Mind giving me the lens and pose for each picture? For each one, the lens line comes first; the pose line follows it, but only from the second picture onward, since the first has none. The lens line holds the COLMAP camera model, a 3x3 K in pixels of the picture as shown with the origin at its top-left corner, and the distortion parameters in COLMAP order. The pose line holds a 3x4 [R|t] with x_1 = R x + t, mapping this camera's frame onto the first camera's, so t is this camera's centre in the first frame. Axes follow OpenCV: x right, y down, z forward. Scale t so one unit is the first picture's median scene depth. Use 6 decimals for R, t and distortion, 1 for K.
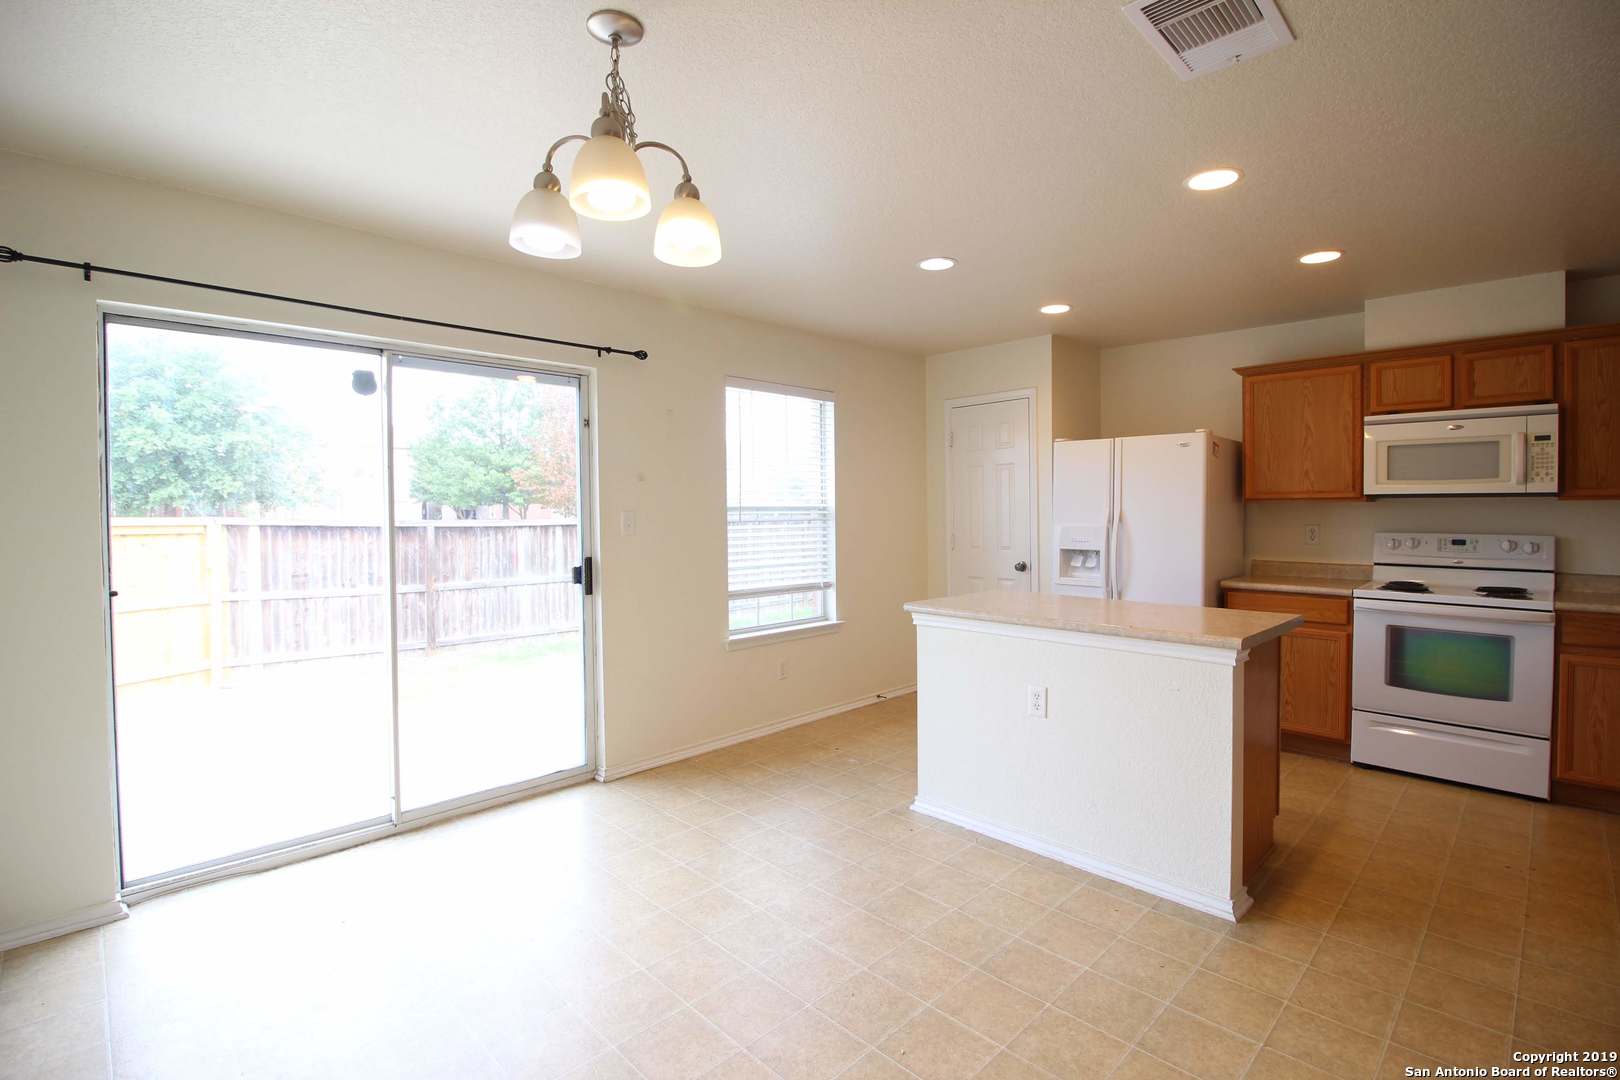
lens RADIAL K [[747.9, 0, 817.9], [0, 747.9, 527.3], [0, 0, 1]] dist [-0.000556, -0.012009]
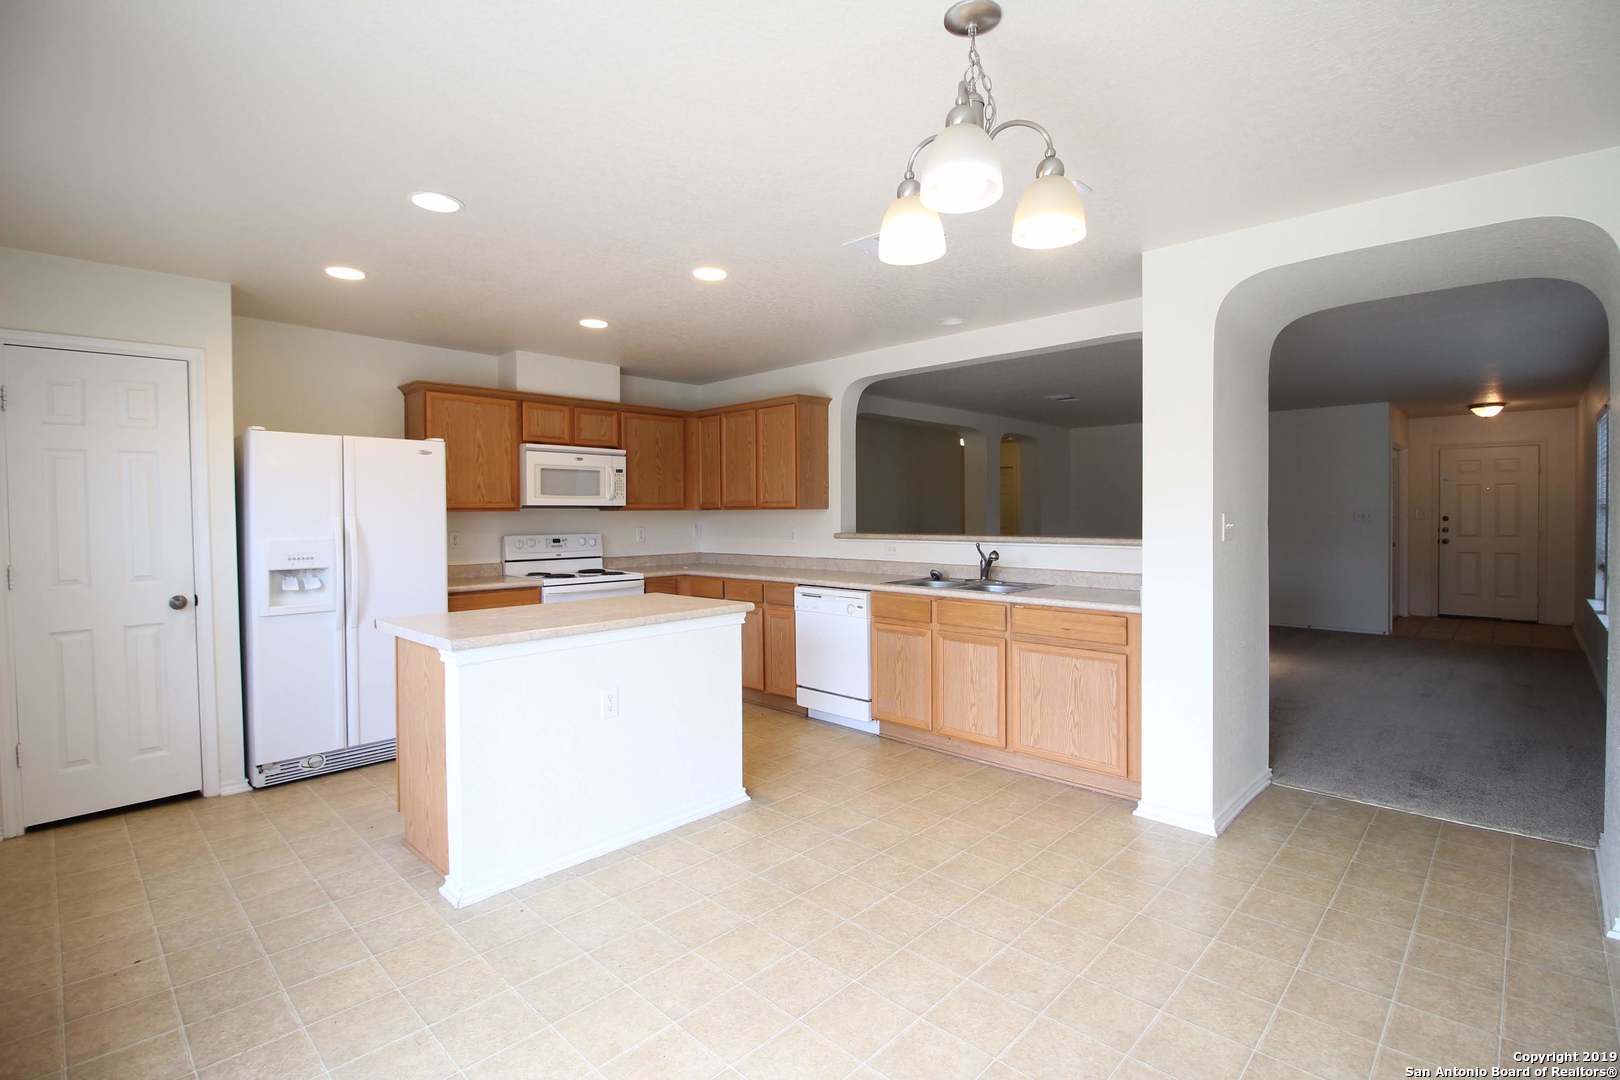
lens RADIAL K [[747.9, 0, 817.9], [0, 747.9, 527.3], [0, 0, 1]] dist [-0.000556, -0.012009]
pose [[-0.021389, -0.015546, 0.999650, -0.571921], [0.031426, 0.999375, 0.016214, -0.012599], [-0.999277, 0.031762, -0.020887, 0.567115]]
